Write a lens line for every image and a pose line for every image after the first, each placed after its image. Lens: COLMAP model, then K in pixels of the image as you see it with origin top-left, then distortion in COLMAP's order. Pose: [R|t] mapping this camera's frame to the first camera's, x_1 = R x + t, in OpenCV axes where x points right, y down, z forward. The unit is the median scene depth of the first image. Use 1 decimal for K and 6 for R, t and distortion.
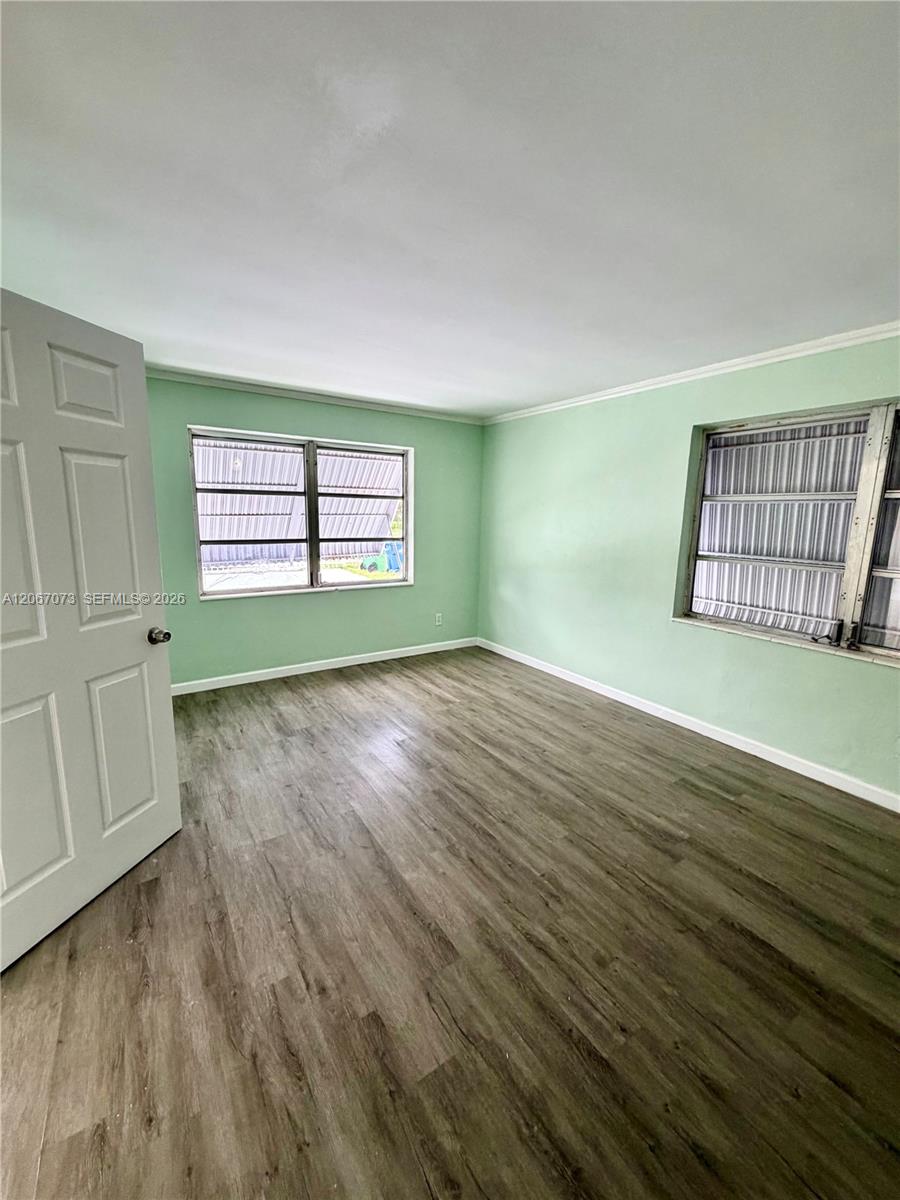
lens RADIAL K [[479.3, 0, 450.7], [0, 479.3, 600.1], [0, 0, 1]] dist [-0.000384, -0.000574]
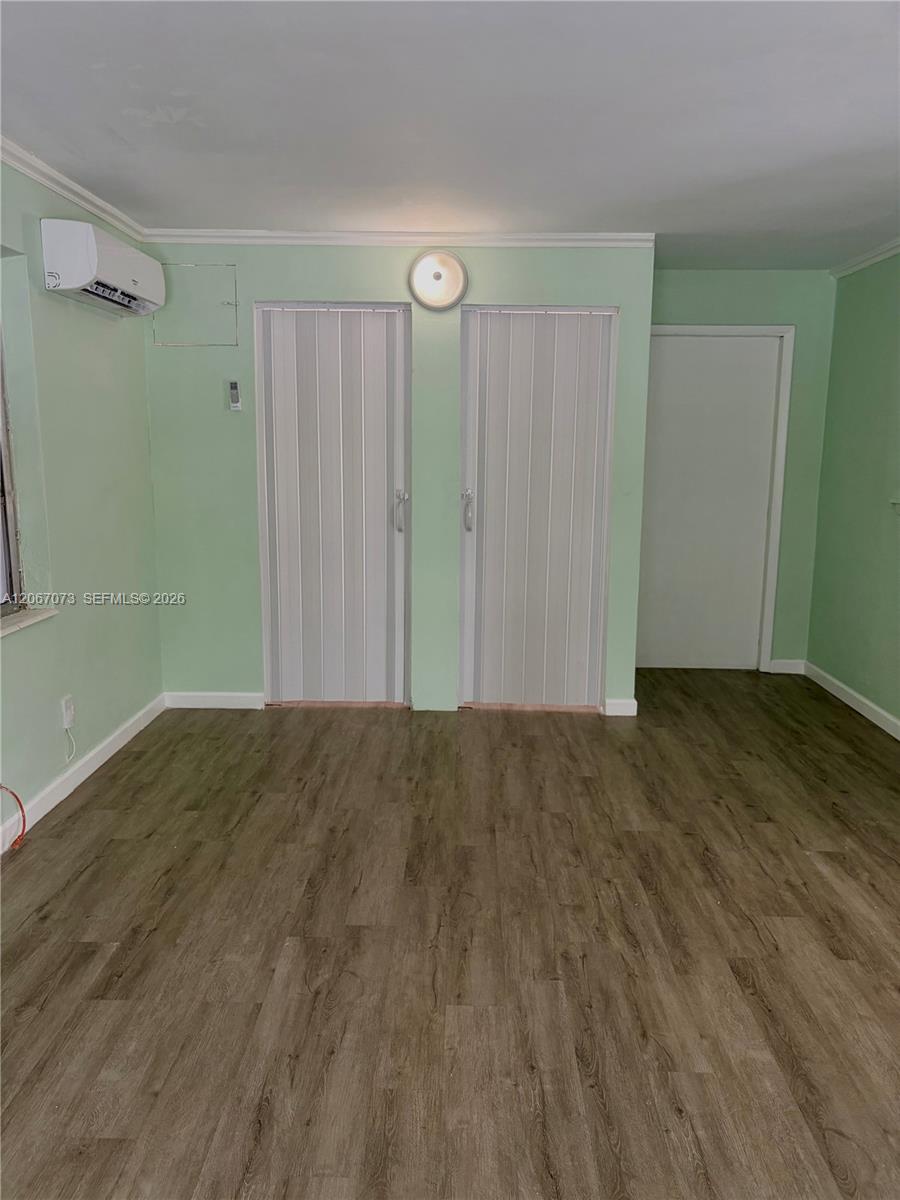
lens RADIAL K [[914.0, 0, 451.1], [0, 914.0, 600.1], [0, 0, 1]] dist [0.008072, -0.001057]
pose [[-0.822446, -0.127340, 0.554407, -0.301627], [0.076300, 0.941120, 0.329351, -0.319194], [-0.563703, 0.313175, -0.764304, 1.770120]]
